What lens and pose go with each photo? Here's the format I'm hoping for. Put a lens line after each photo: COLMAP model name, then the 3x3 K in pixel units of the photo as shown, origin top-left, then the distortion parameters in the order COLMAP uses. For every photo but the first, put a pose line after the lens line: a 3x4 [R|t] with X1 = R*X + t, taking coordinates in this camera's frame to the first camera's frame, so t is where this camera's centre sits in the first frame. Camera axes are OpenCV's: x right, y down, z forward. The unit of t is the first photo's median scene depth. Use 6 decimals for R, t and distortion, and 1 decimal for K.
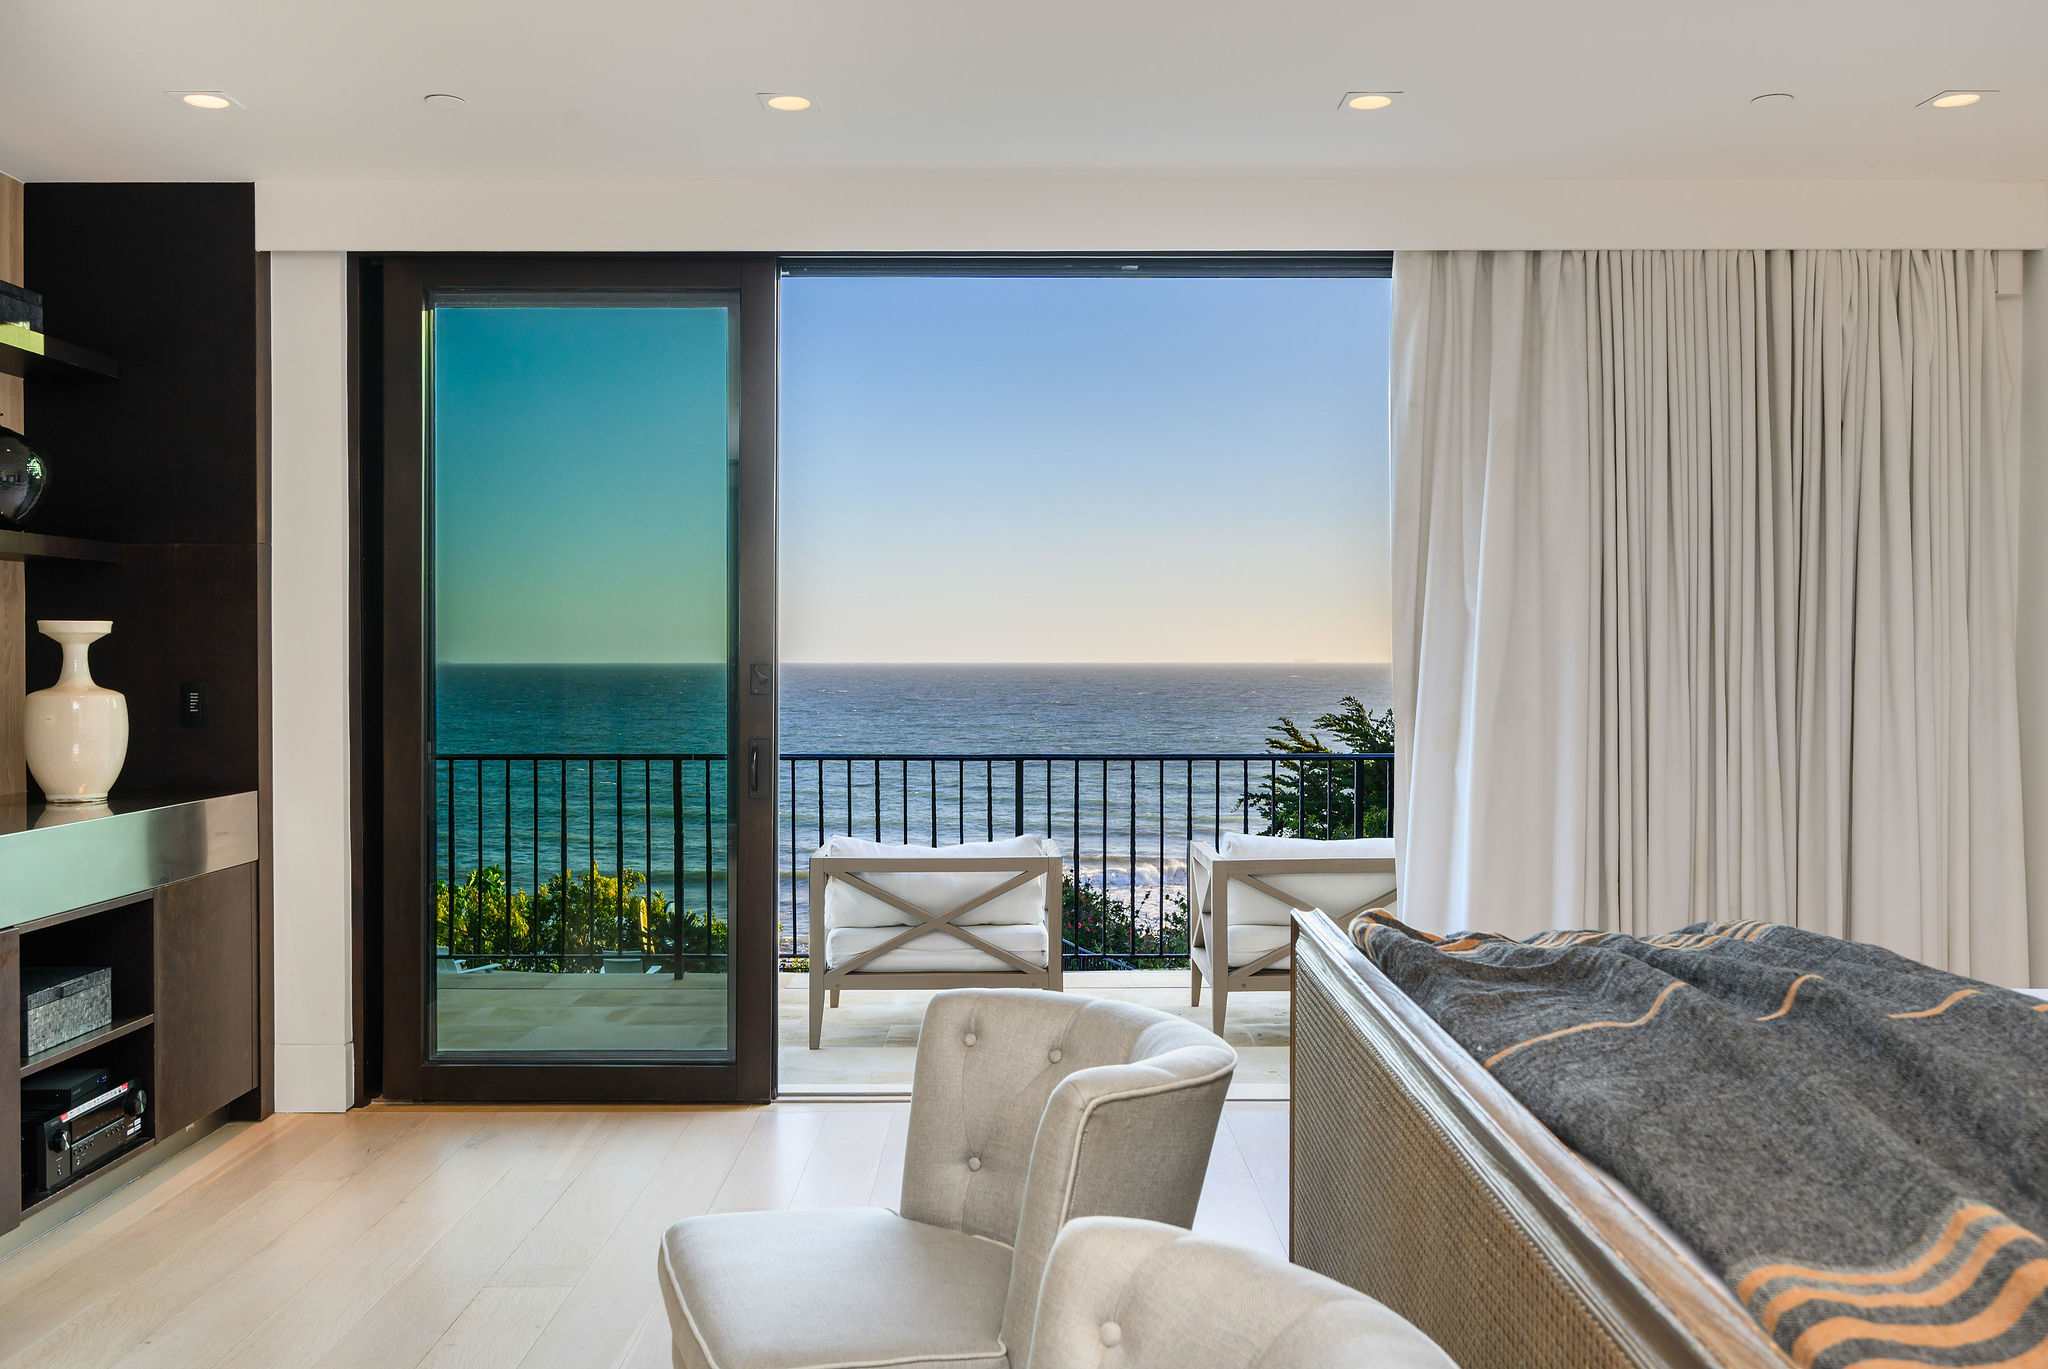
lens RADIAL K [[1842.9, 0, 1029.7], [0, 1842.9, 724.0], [0, 0, 1]] dist [0.003231, -0.002765]
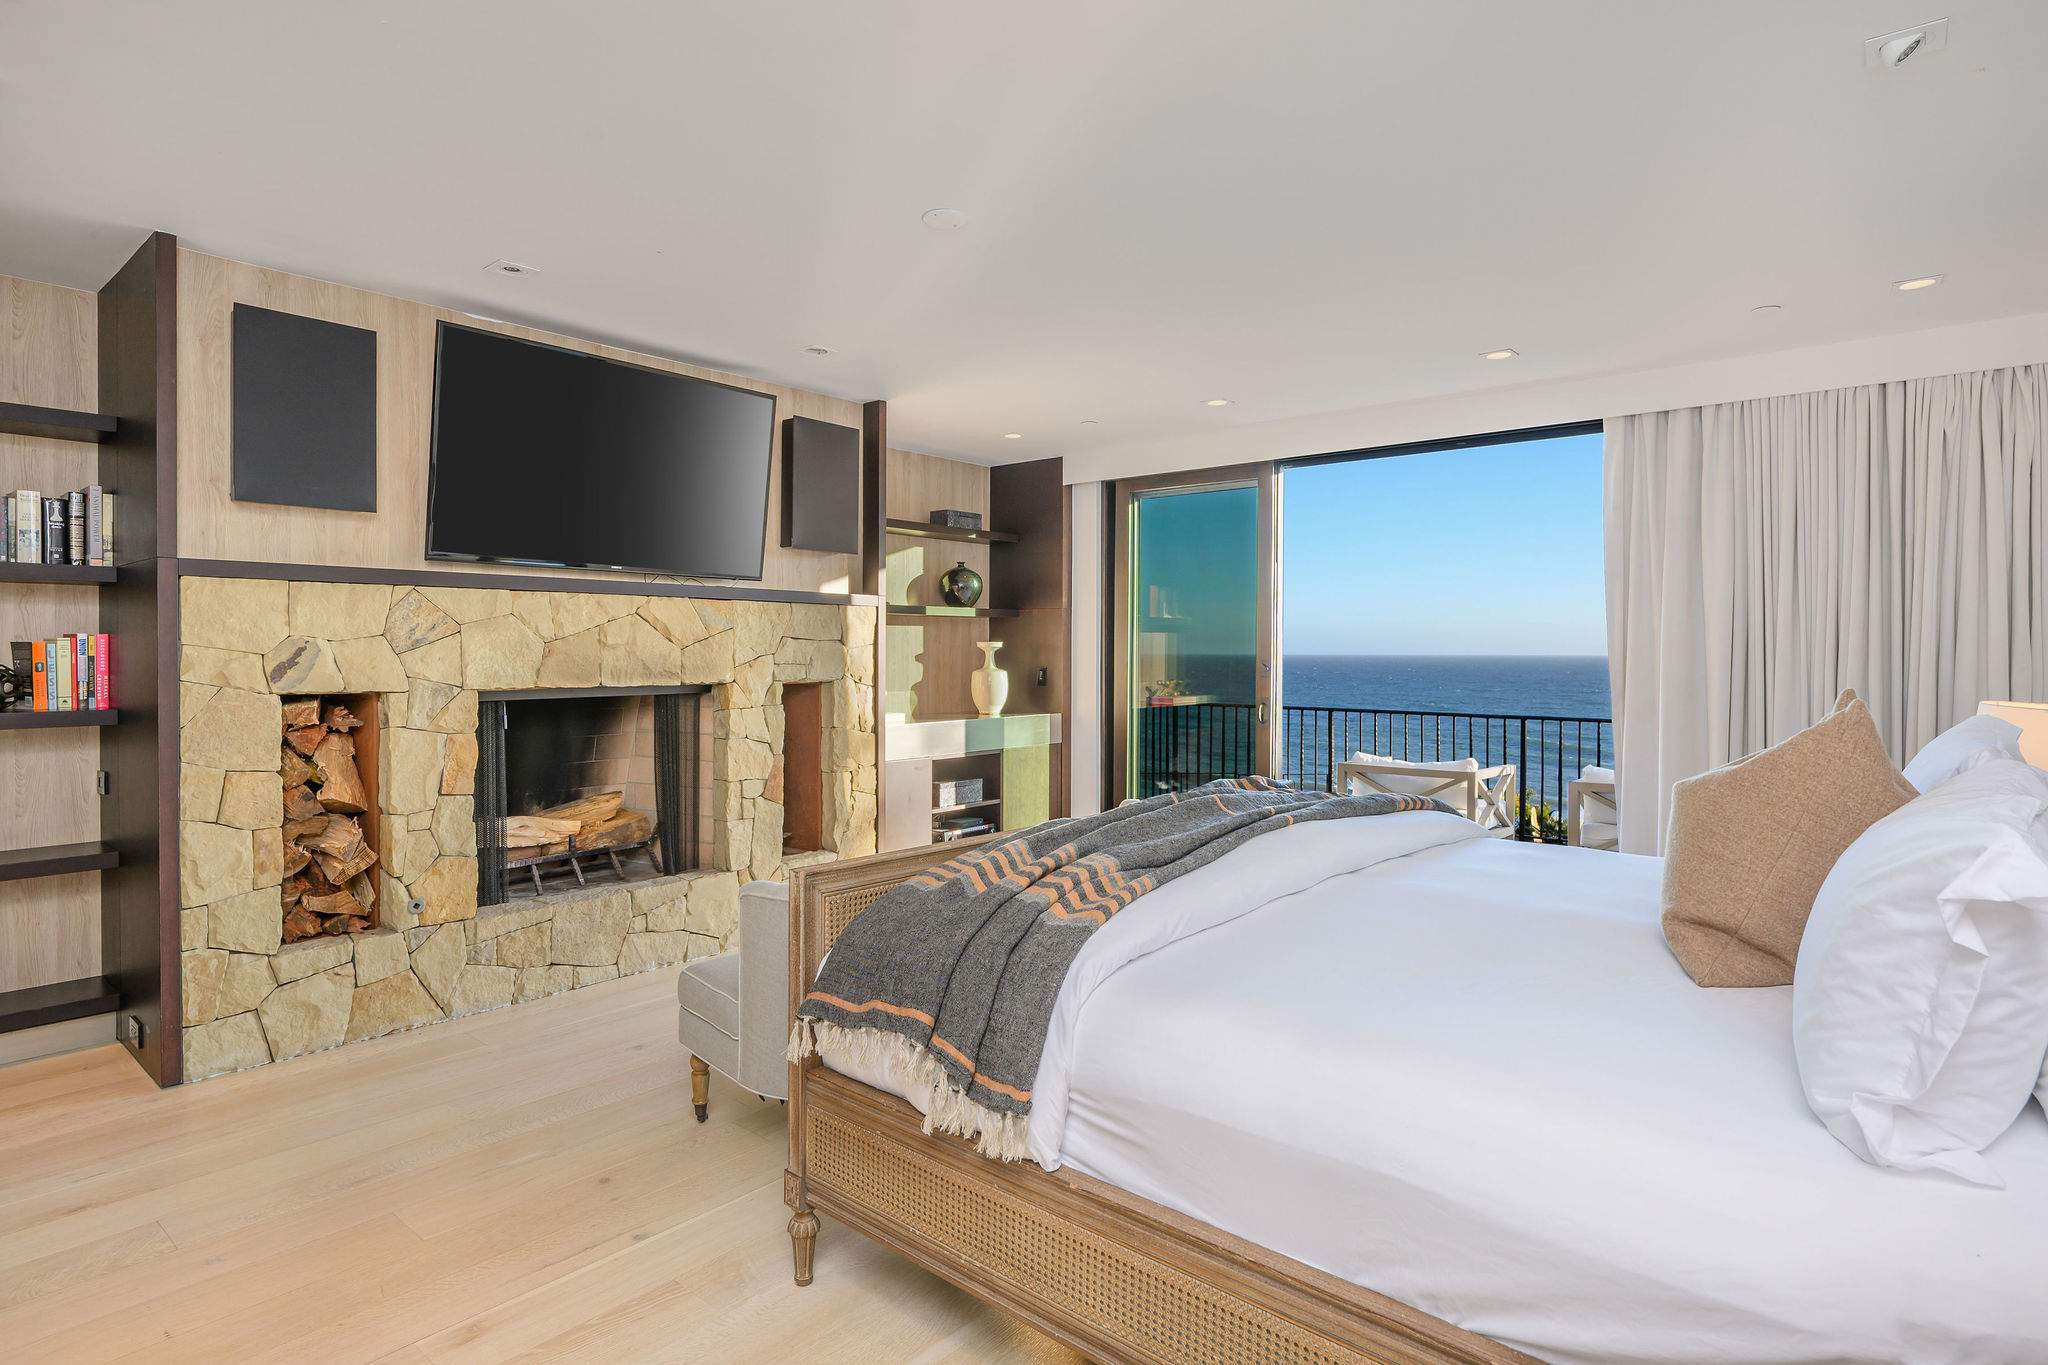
lens RADIAL K [[1084.0, 0, 1020.5], [0, 1084.0, 677.7], [0, 0, 1]] dist [-0.022177, 0.000030]
pose [[0.754049, 0.018535, -0.656557, 0.433716], [-0.027969, 0.999601, -0.003902, -0.001889], [0.656223, 0.021305, 0.754266, -0.078124]]
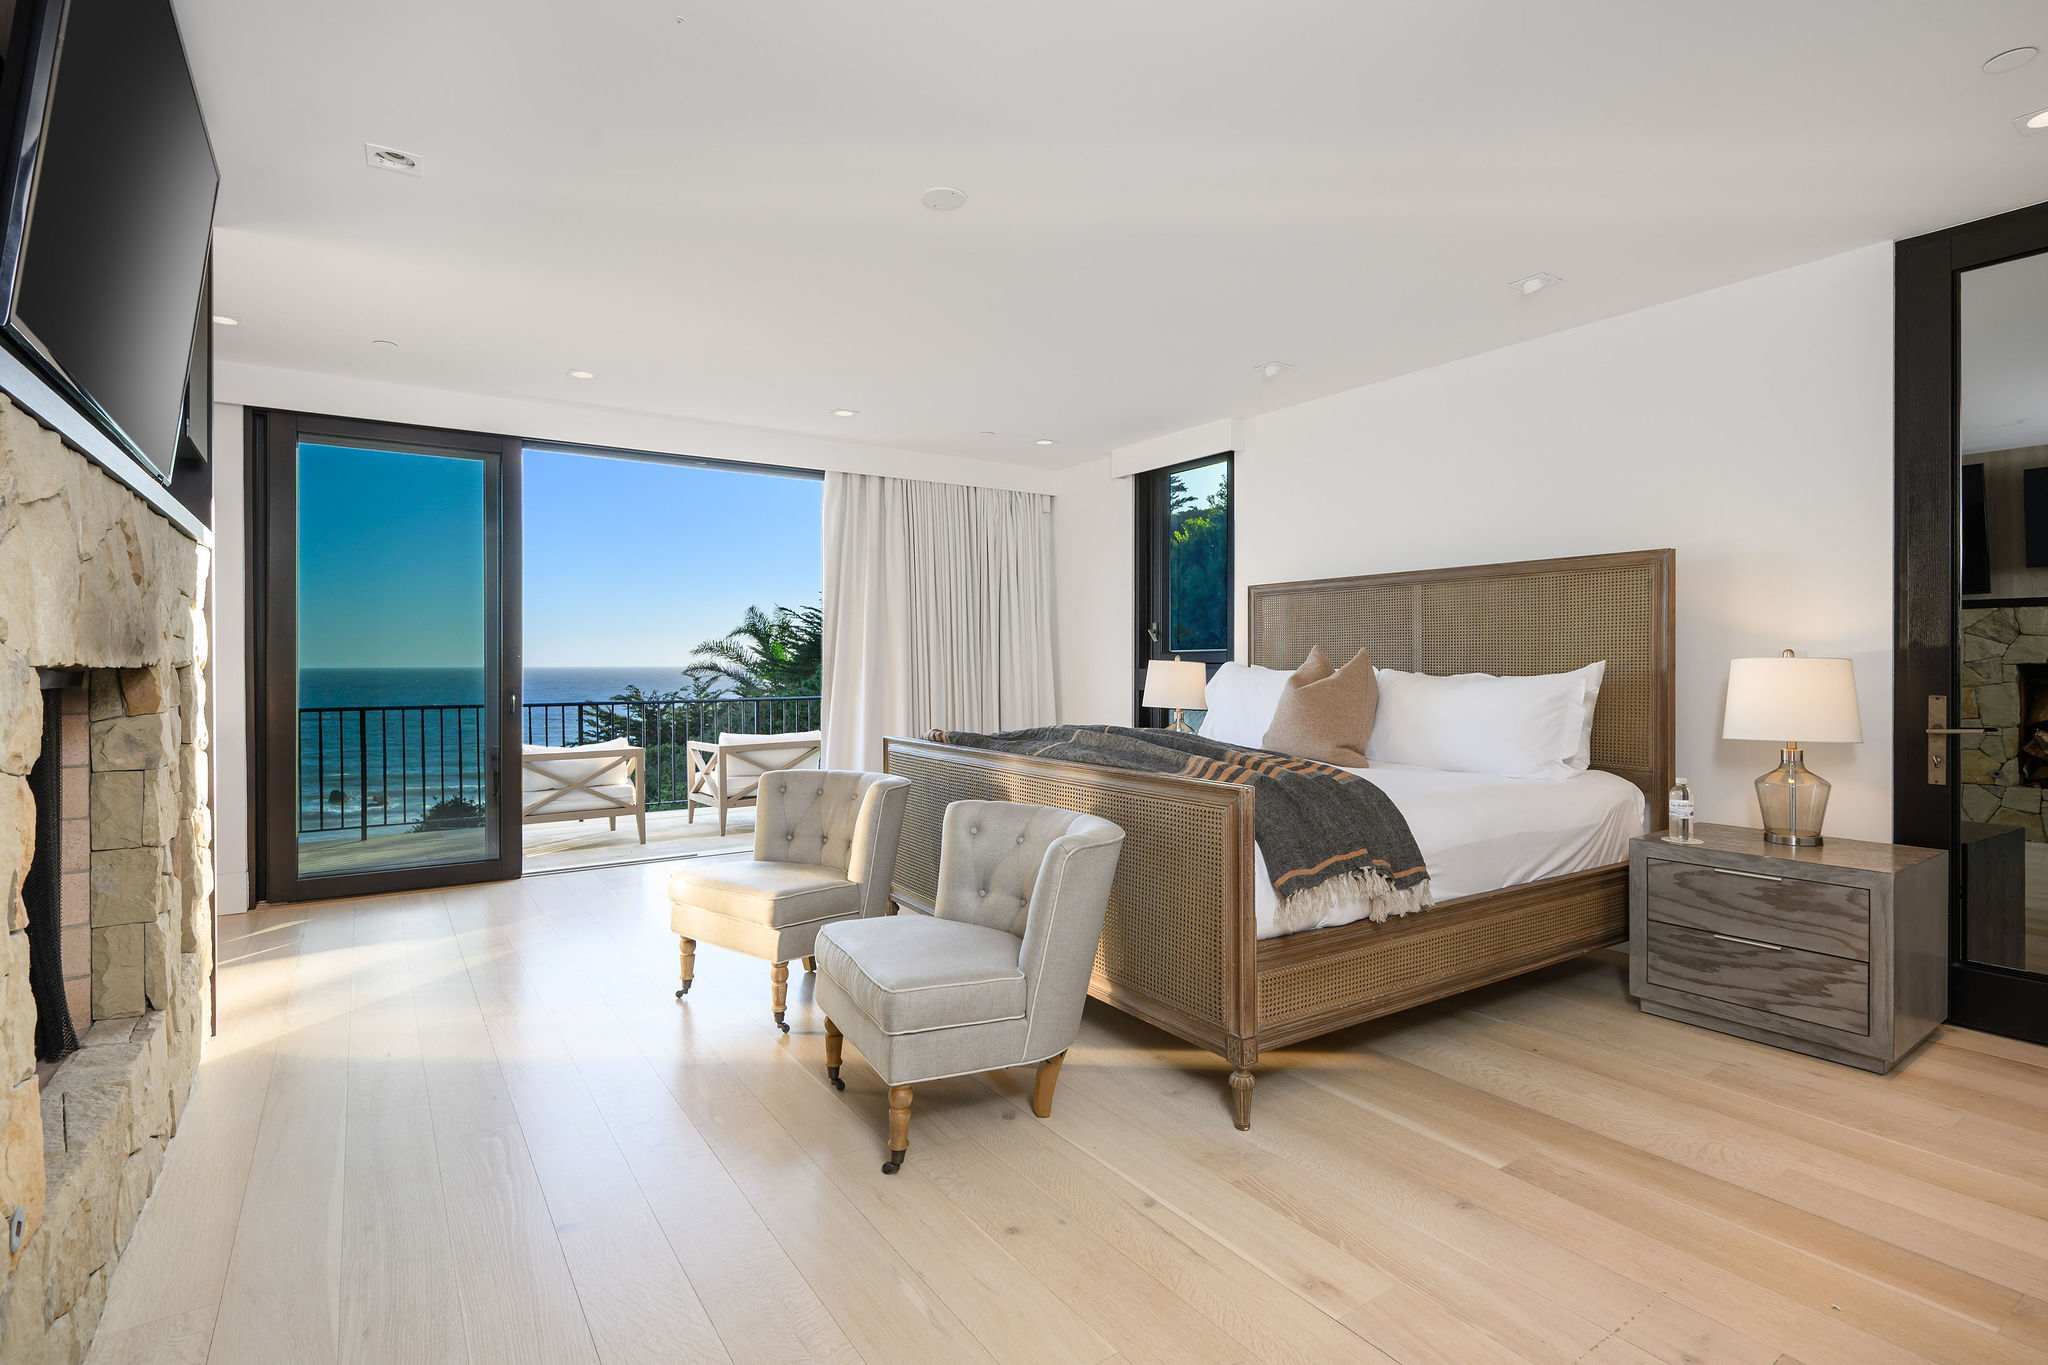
lens RADIAL K [[1002.1, 0, 1024.0], [0, 1002.1, 682.5], [0, 0, 1]] dist [-0.003101, -0.000380]
pose [[0.832338, -0.010626, 0.554167, -0.280749], [0.022067, 0.999659, -0.013976, 0.028685], [-0.553830, 0.023861, 0.832288, -0.159294]]
